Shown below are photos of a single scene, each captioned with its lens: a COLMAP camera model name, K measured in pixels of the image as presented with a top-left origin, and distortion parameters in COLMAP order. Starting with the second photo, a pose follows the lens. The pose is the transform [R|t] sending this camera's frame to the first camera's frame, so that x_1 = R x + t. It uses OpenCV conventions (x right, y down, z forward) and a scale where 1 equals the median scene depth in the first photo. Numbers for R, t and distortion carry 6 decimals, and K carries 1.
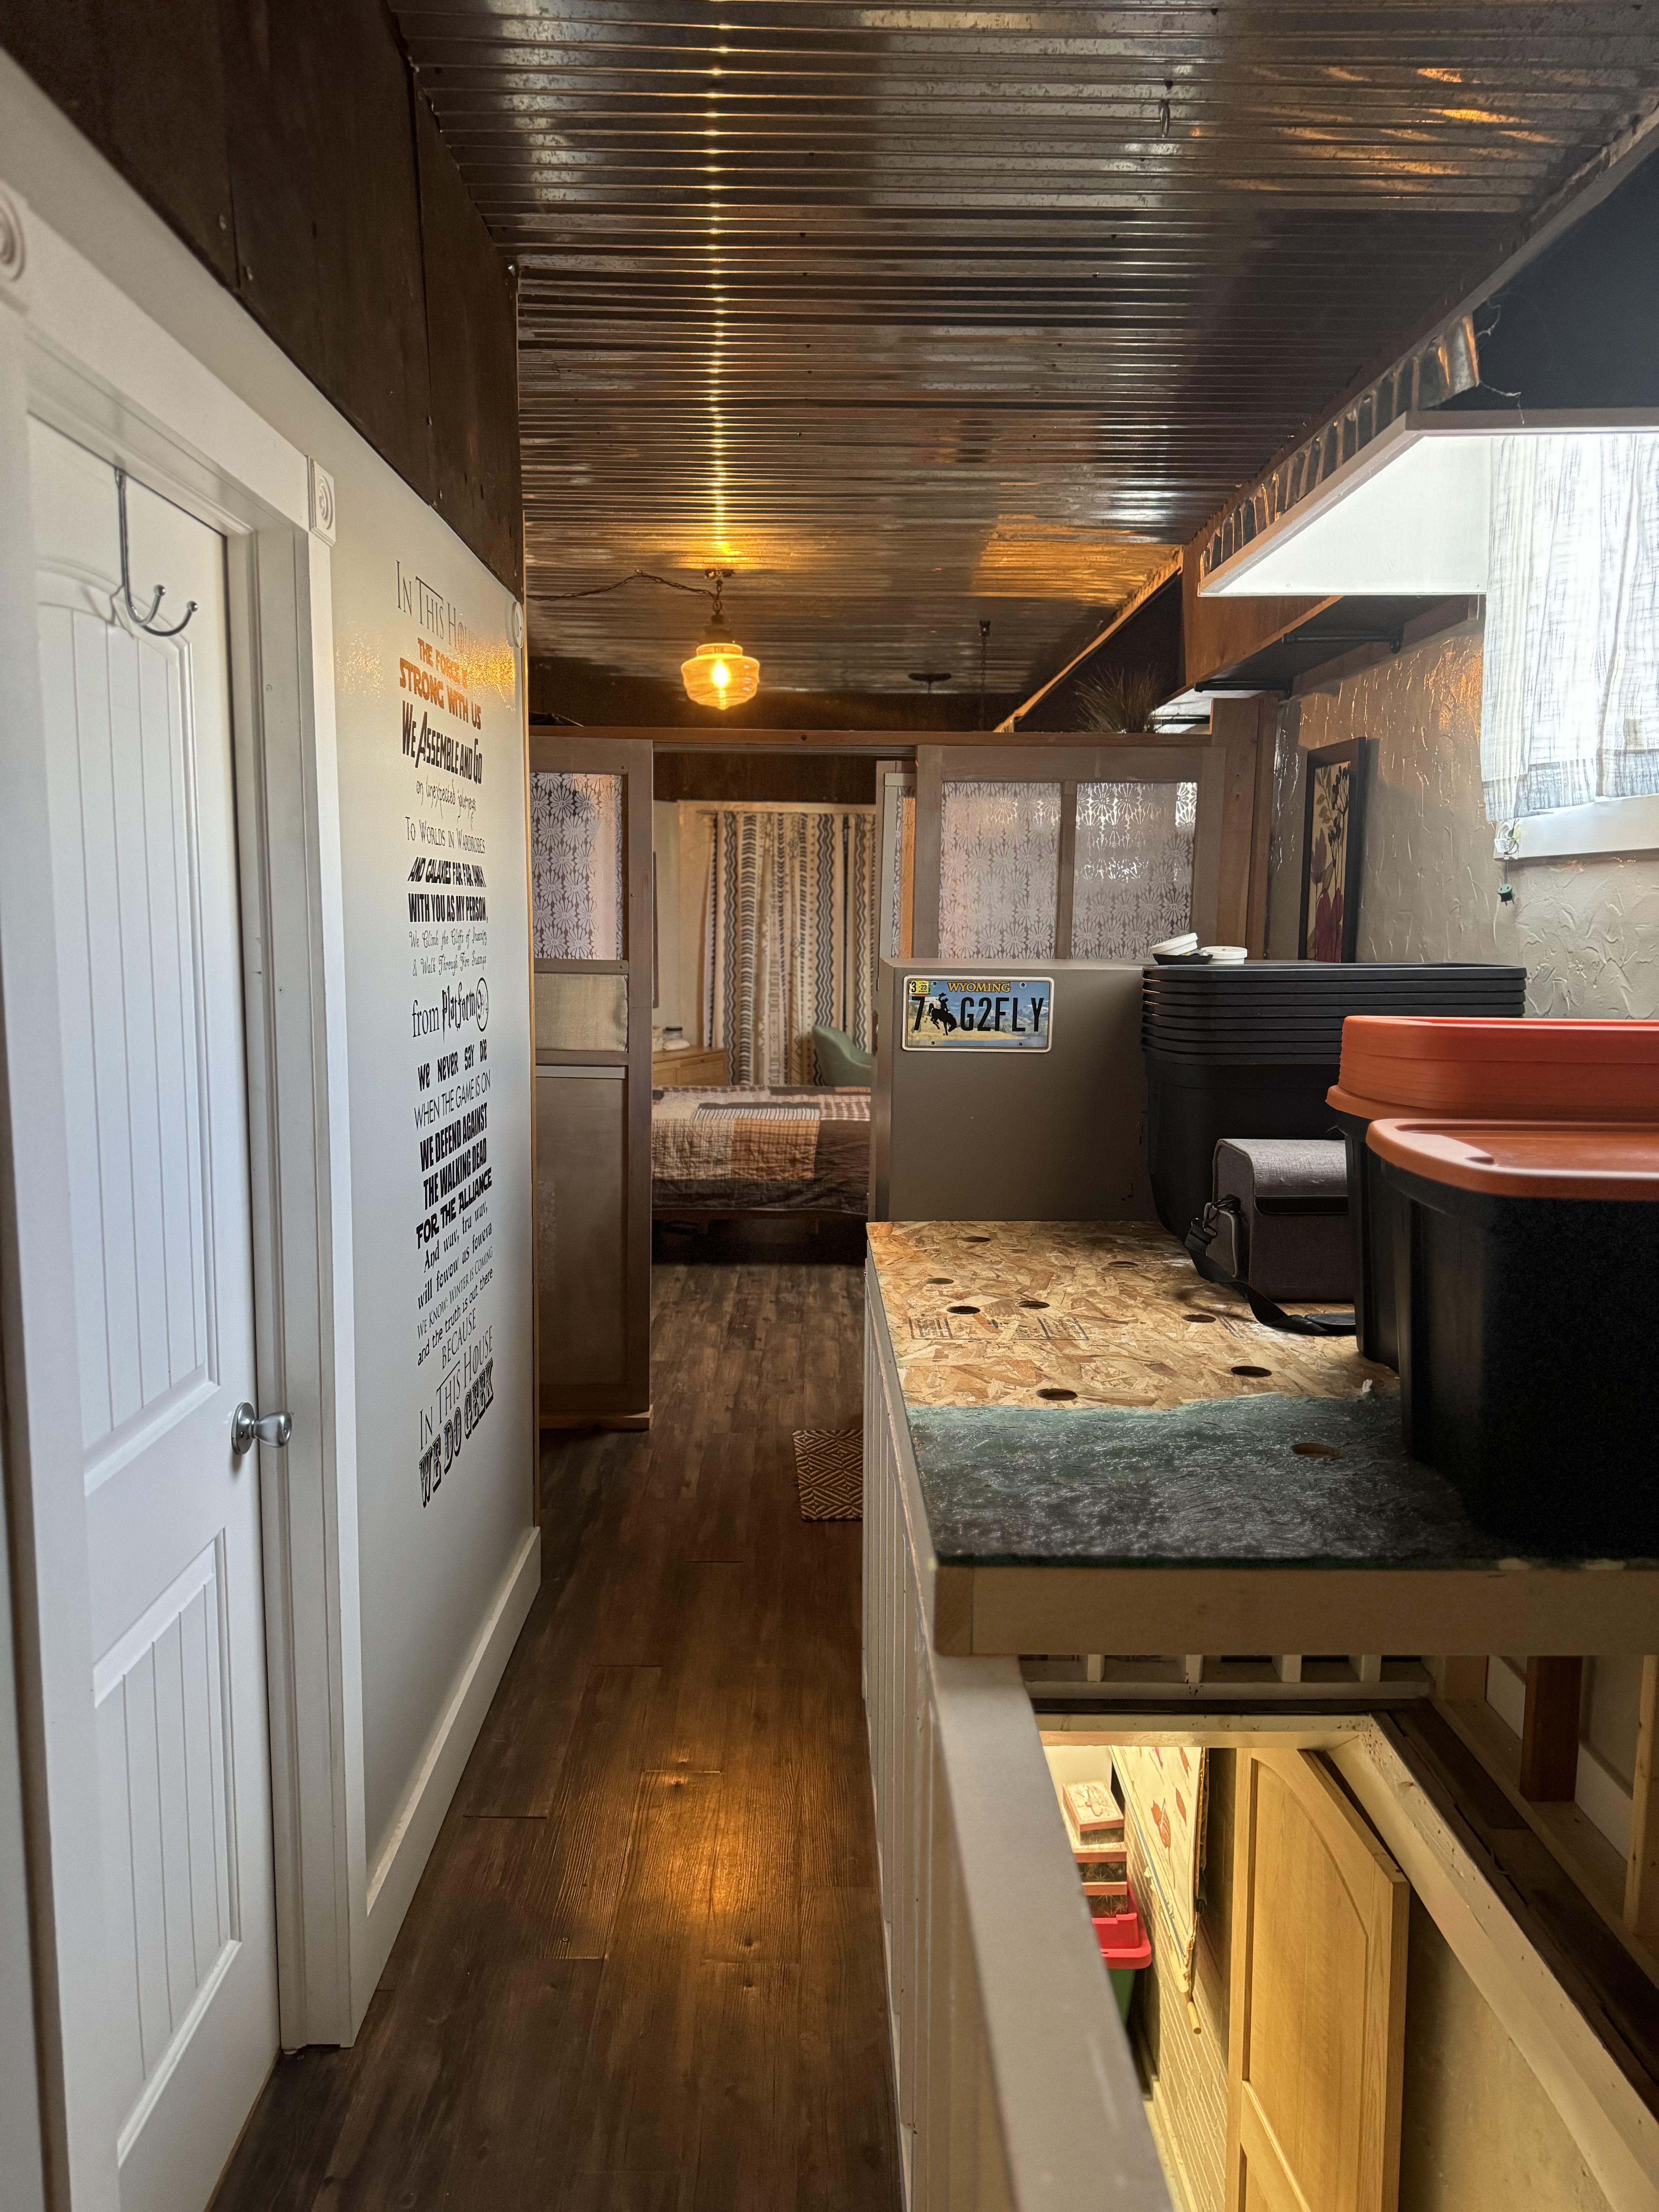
lens RADIAL K [[1544.4, 0, 836.8], [0, 1544.4, 1097.8], [0, 0, 1]] dist [0.041203, -0.058147]
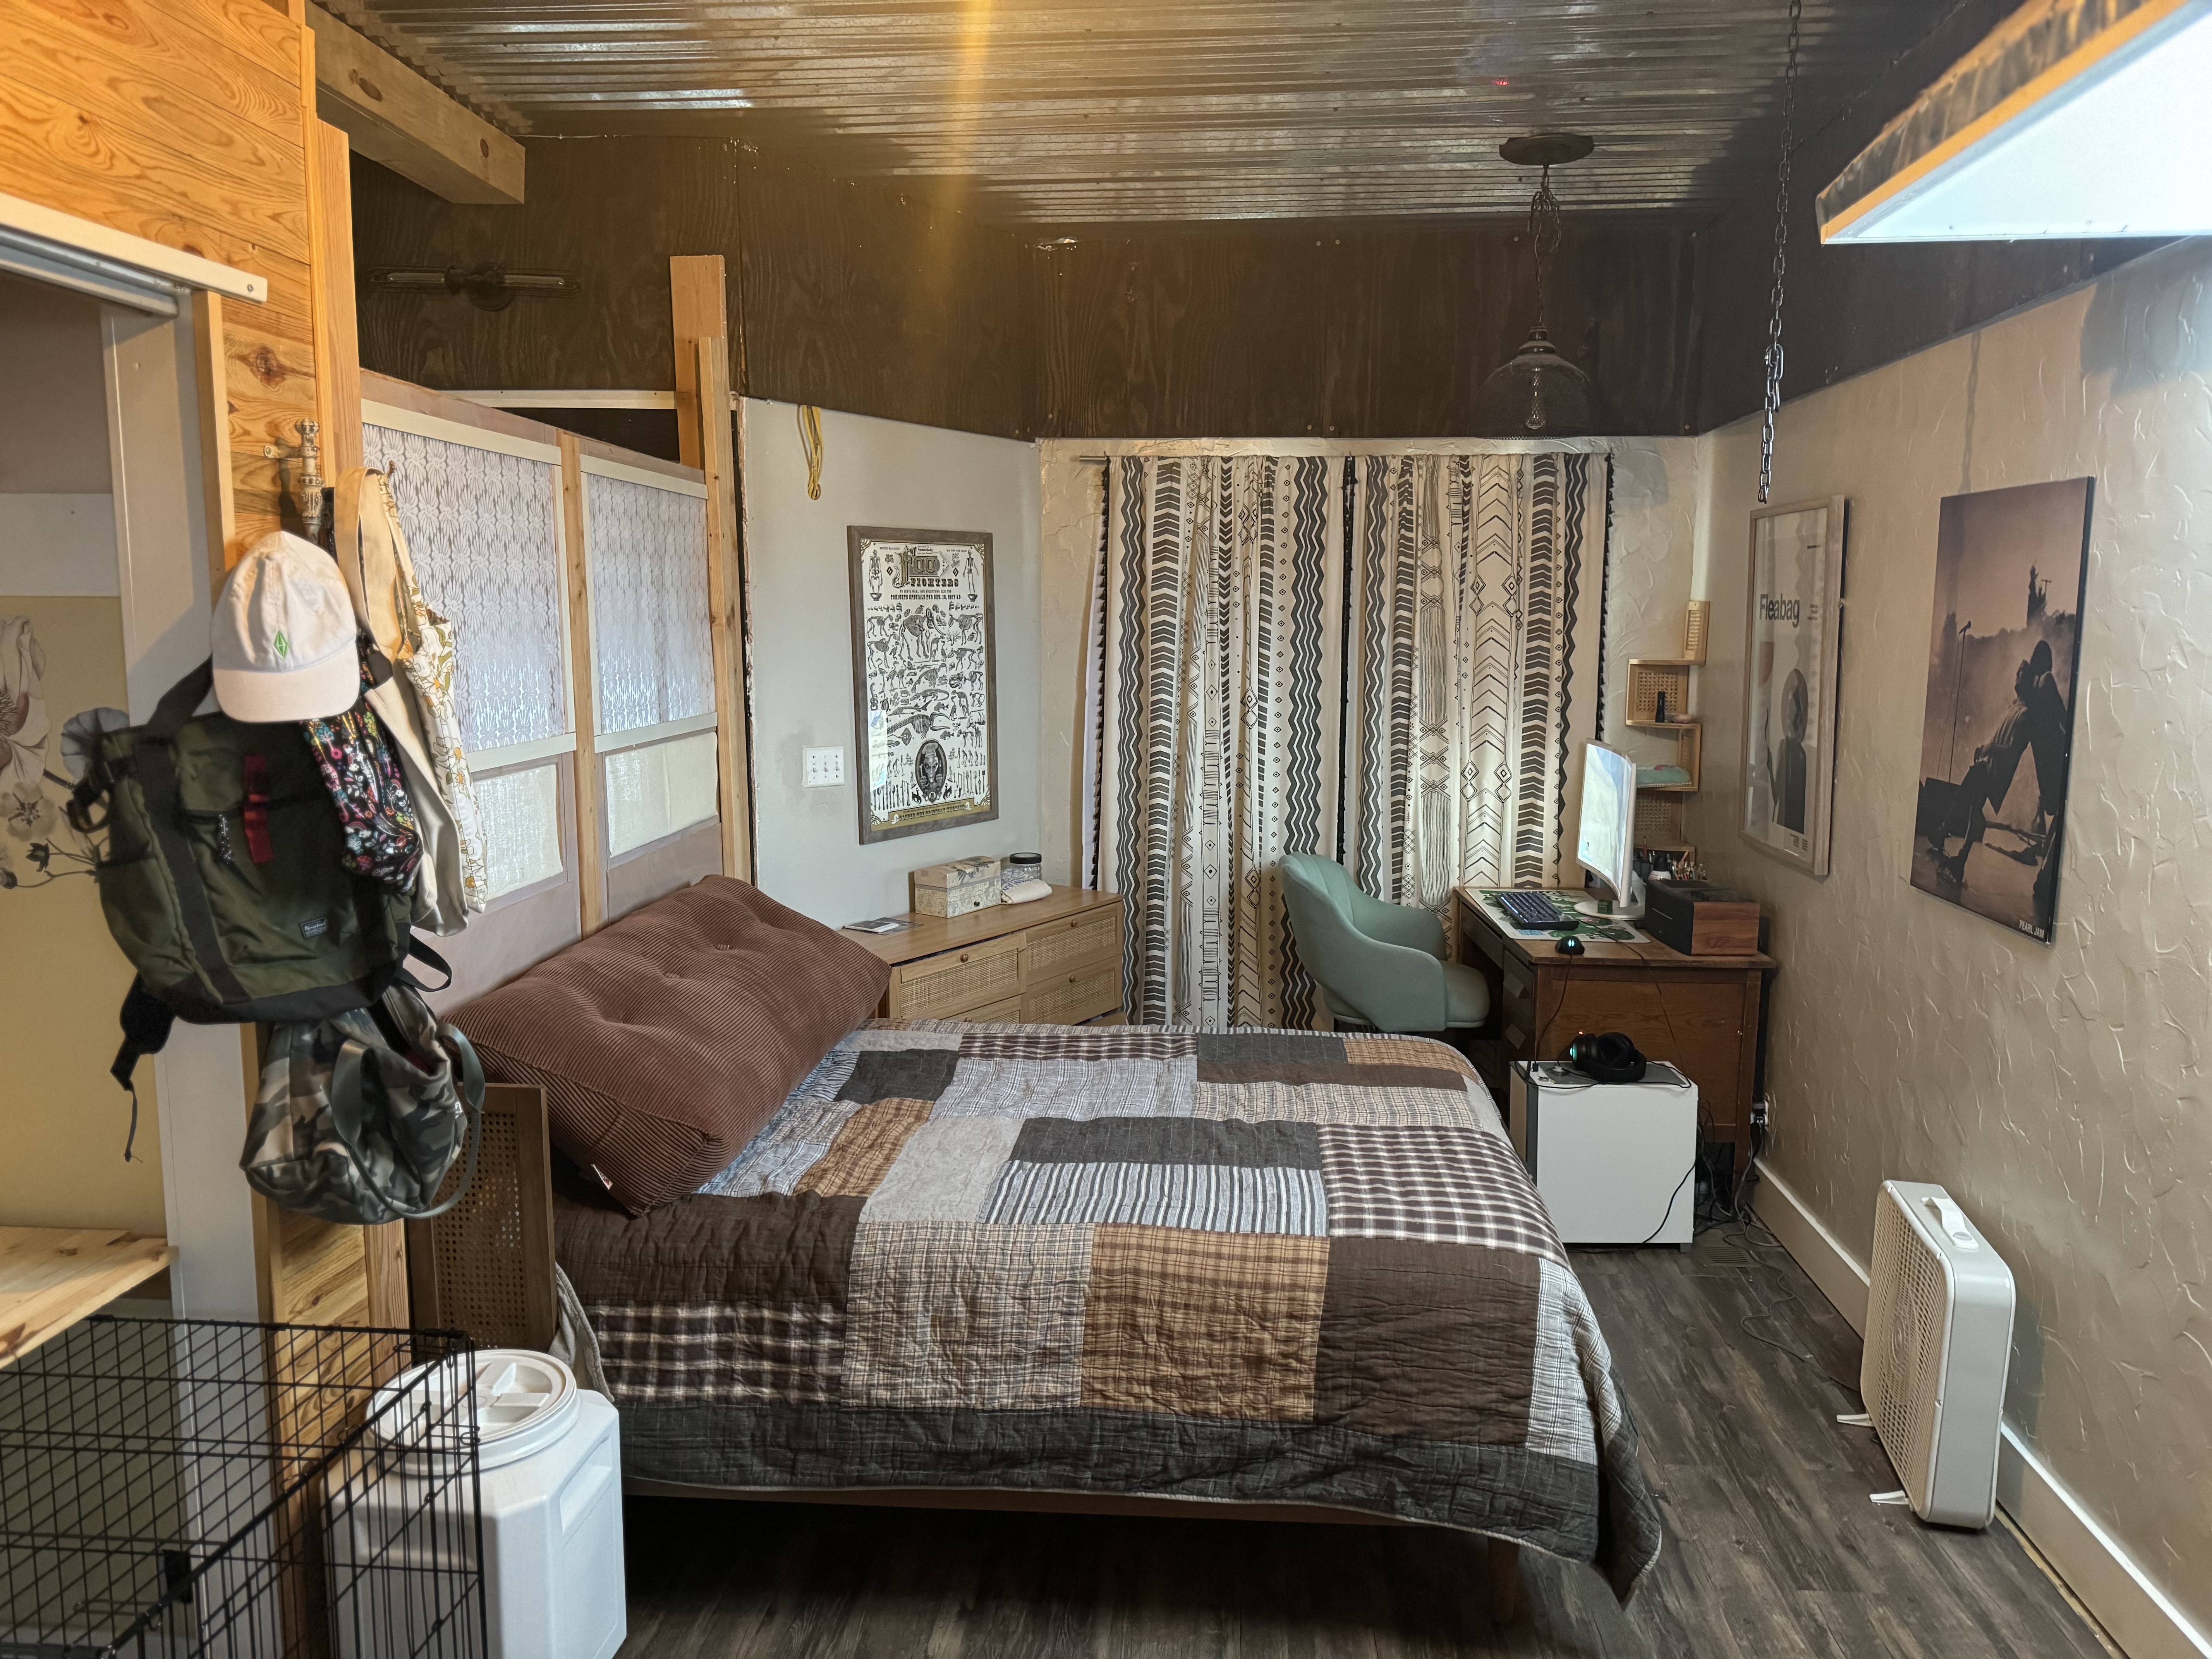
lens RADIAL K [[1544.4, 0, 1095.7], [0, 1544.4, 834.9], [0, 0, 1]] dist [0.041203, -0.058147]
pose [[0.993193, 0.009714, -0.116074, -0.017611], [-0.007924, 0.999843, 0.015876, -0.061520], [0.116210, -0.014848, 0.993114, 0.459787]]
